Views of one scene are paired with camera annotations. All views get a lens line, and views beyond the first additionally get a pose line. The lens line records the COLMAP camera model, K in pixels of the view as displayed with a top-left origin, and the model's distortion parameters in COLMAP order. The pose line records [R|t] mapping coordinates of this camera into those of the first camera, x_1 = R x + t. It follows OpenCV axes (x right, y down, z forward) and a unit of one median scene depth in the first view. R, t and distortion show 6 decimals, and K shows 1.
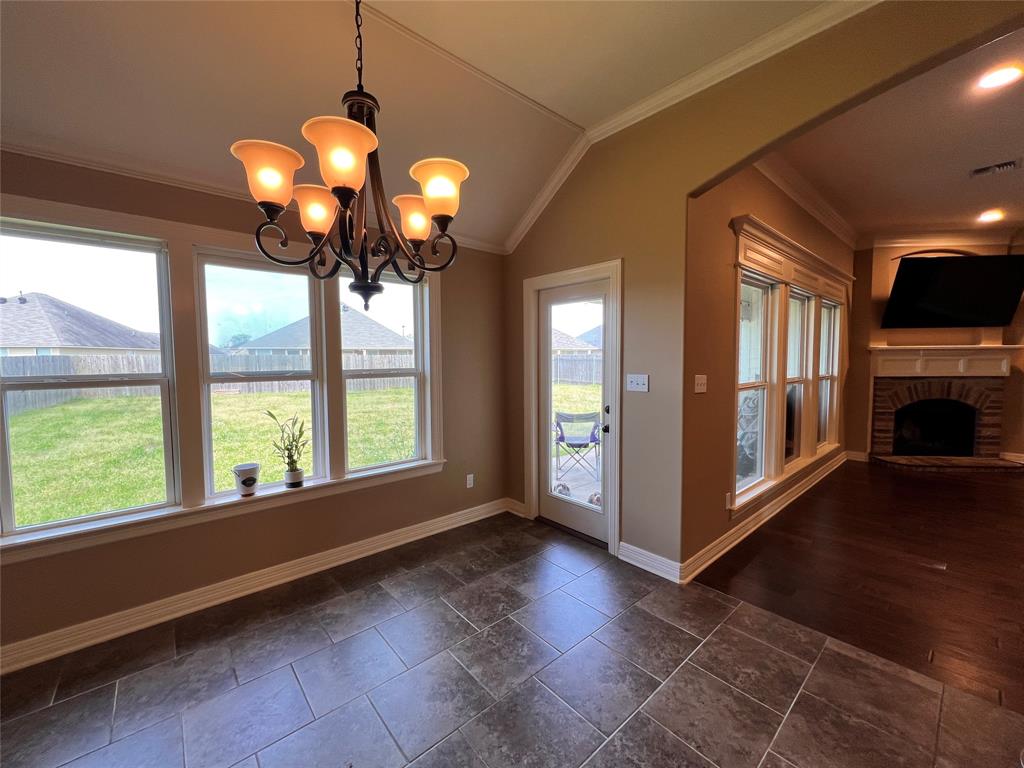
lens RADIAL K [[407.5, 0, 510.4], [0, 407.5, 383.8], [0, 0, 1]] dist [-0.000827, 0.000233]
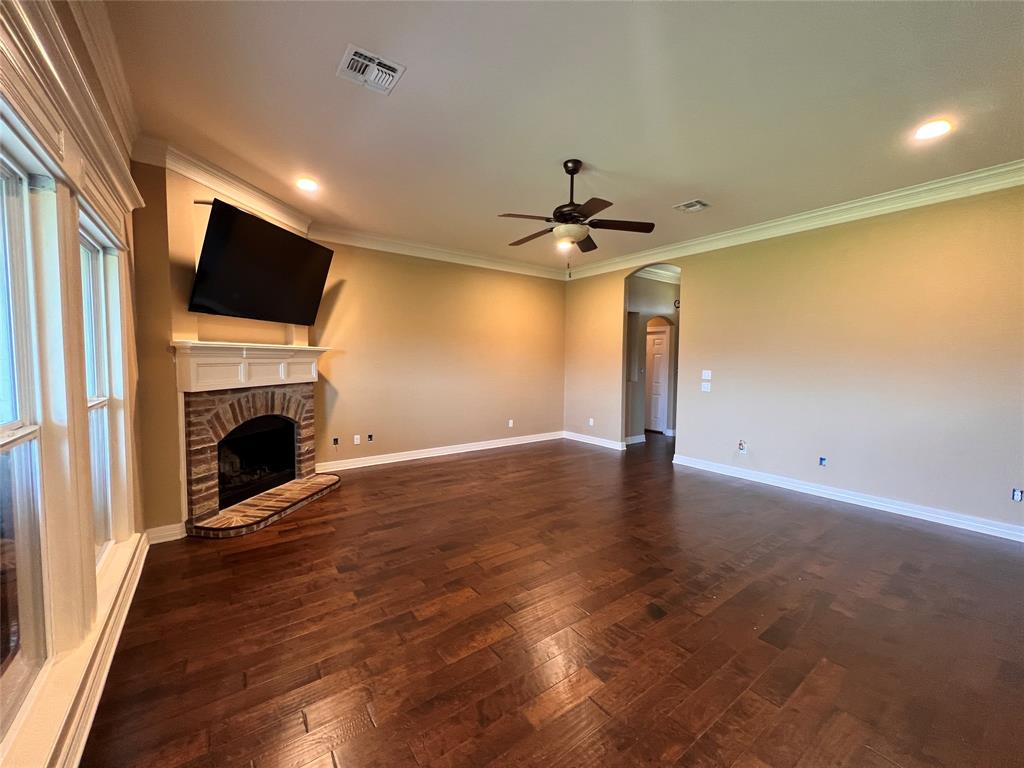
lens RADIAL K [[407.5, 0, 509.9], [0, 407.5, 380.7], [0, 0, 1]] dist [-0.000827, 0.000233]
pose [[0.083405, -0.043156, 0.995581, 0.350721], [0.051119, 0.997932, 0.038976, -0.033233], [-0.995204, 0.047643, 0.085439, 0.485404]]
